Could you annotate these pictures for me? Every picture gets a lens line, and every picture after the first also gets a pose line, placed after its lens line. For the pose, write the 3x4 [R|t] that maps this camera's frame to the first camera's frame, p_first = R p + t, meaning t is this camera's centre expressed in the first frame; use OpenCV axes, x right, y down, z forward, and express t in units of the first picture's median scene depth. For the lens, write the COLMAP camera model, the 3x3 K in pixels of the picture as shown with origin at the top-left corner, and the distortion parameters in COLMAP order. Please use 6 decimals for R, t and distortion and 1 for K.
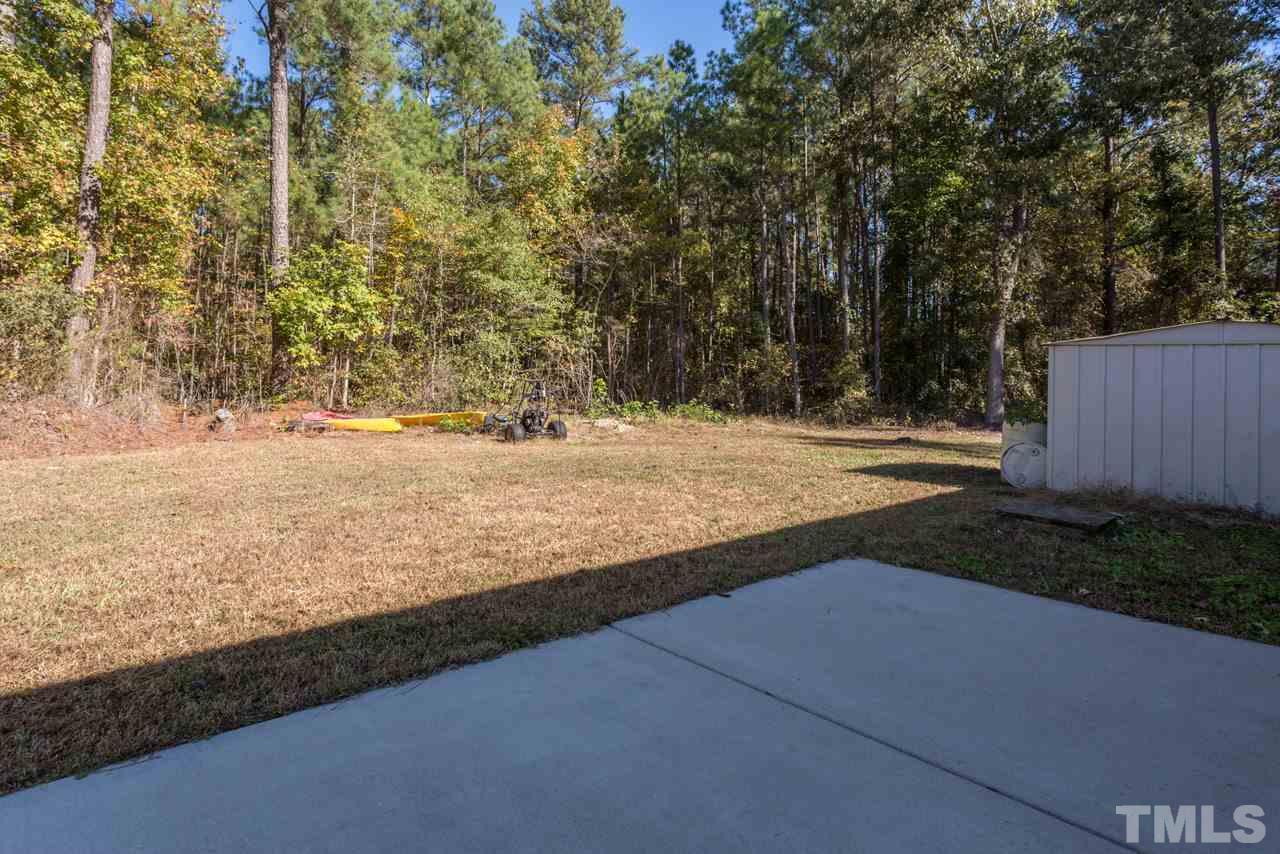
lens RADIAL K [[696.8, 0, 638.5], [0, 696.8, 356.1], [0, 0, 1]] dist [-0.001160, 0.000203]
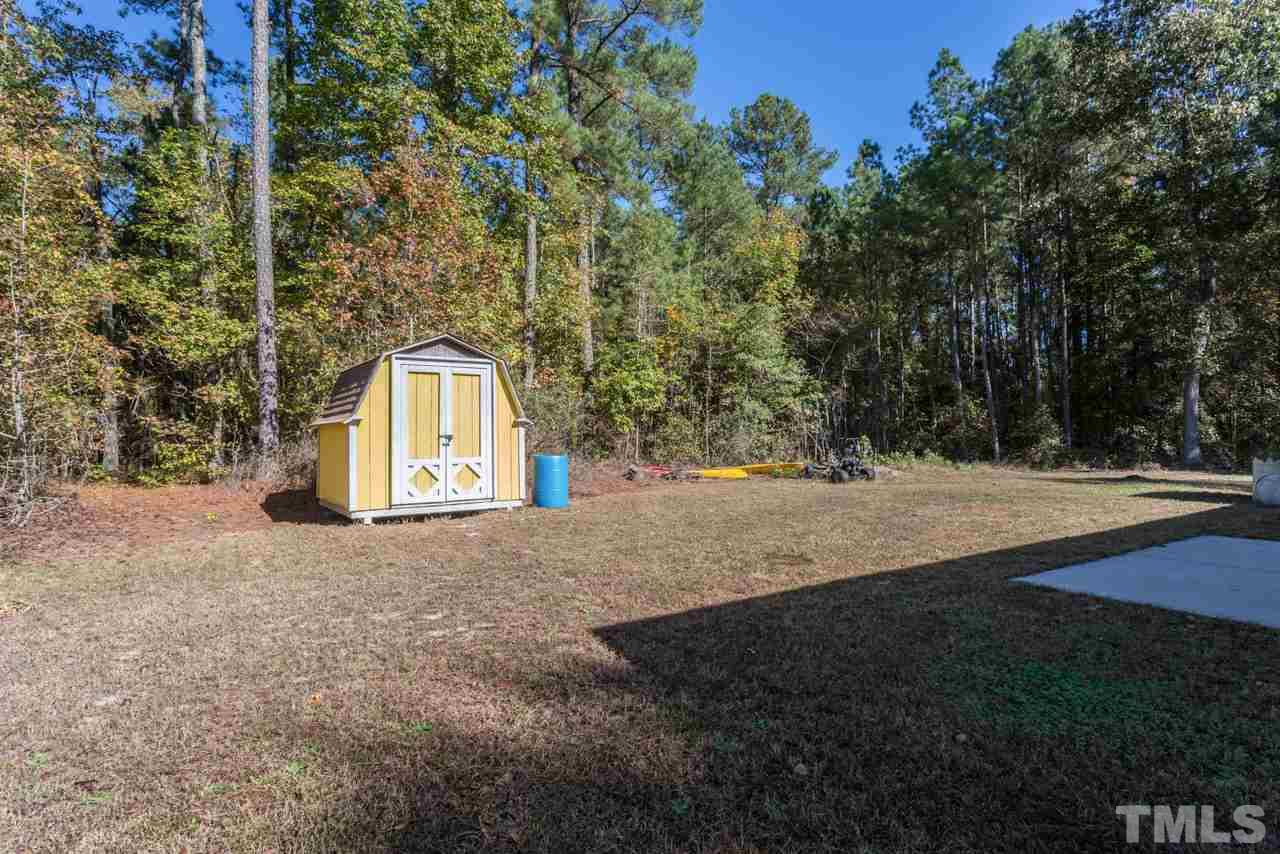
lens RADIAL K [[673.5, 0, 636.6], [0, 673.5, 434.7], [0, 0, 1]] dist [0.004106, 0.001672]
pose [[0.988252, -0.029469, -0.149966, -0.216946], [0.034724, 0.998867, 0.032544, -0.018905], [0.148837, -0.037369, 0.988155, -0.230433]]
